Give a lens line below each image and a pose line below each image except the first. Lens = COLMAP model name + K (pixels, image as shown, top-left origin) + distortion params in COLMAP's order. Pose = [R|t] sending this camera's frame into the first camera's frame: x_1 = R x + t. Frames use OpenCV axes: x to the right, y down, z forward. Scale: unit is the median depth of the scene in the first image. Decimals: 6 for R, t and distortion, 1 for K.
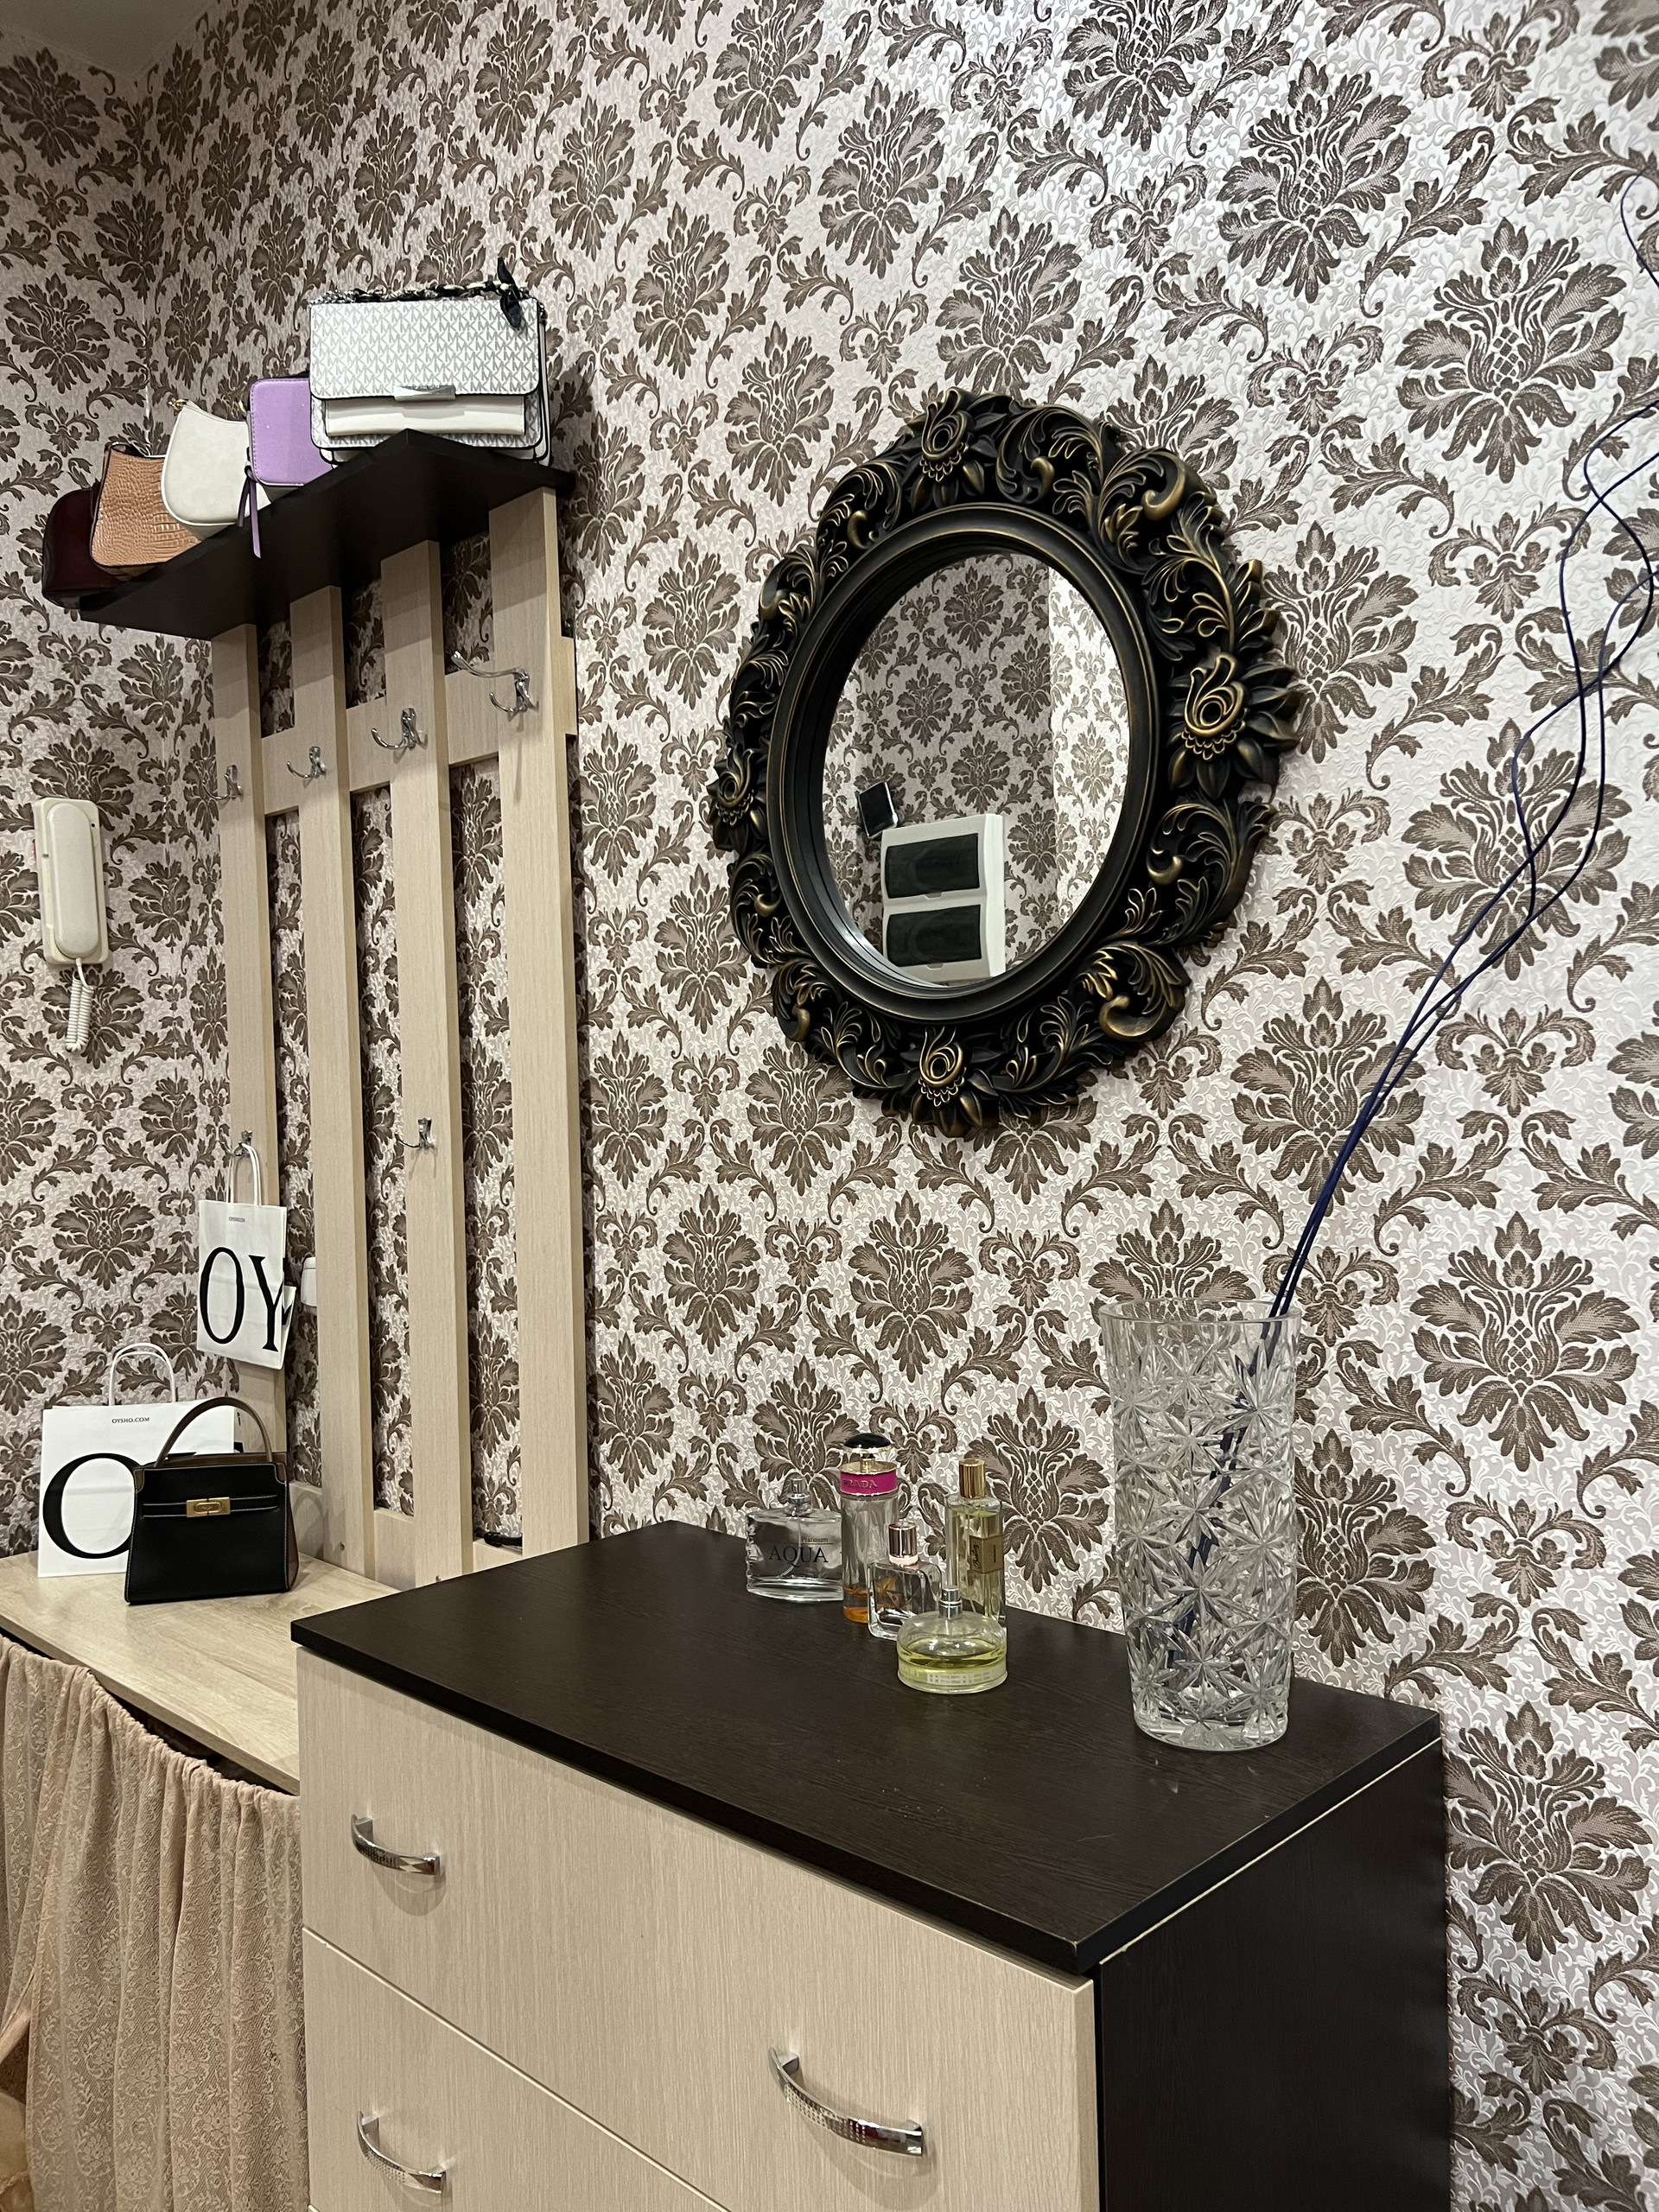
lens RADIAL K [[1657.9, 0, 818.2], [0, 1657.9, 1120.1], [0, 0, 1]] dist [0.064781, -0.075274]
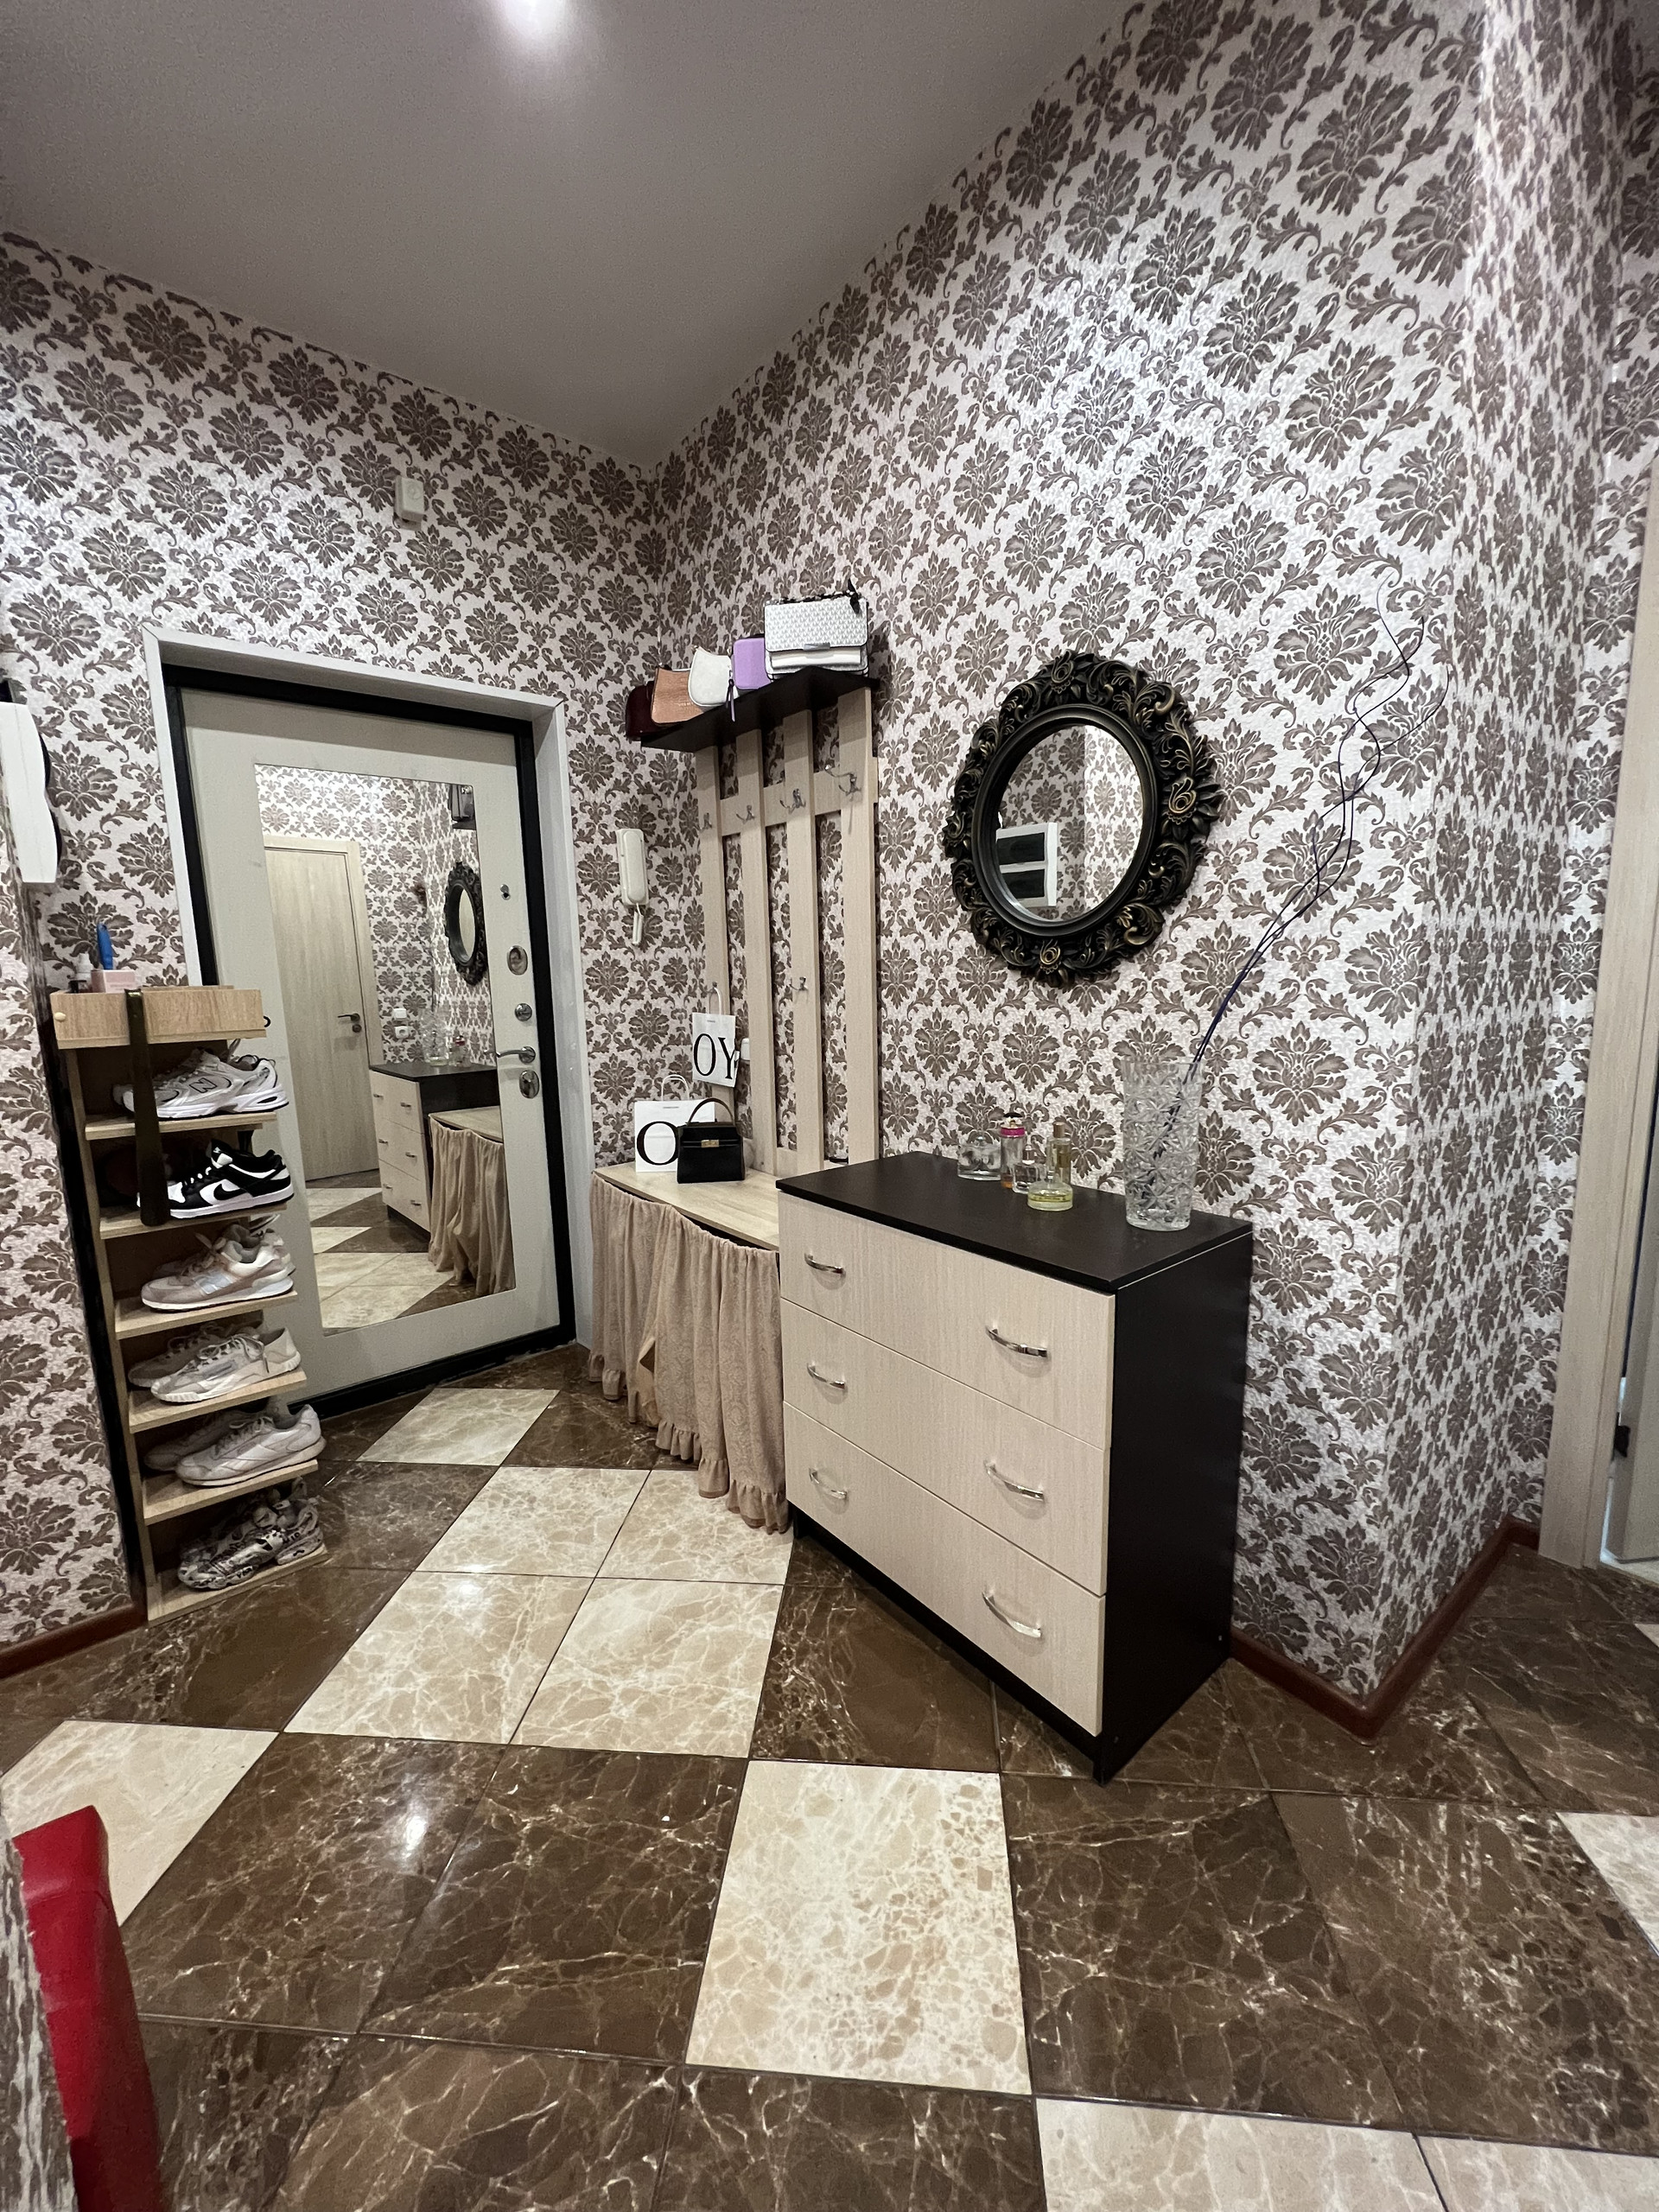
lens RADIAL K [[881.4, 0, 833.0], [0, 881.4, 1097.7], [0, 0, 1]] dist [-0.001506, -0.000040]
pose [[0.994395, 0.019712, -0.103872, -0.086275], [-0.005162, 0.990346, 0.138521, -0.005579], [0.105600, -0.137208, 0.984897, -0.243509]]
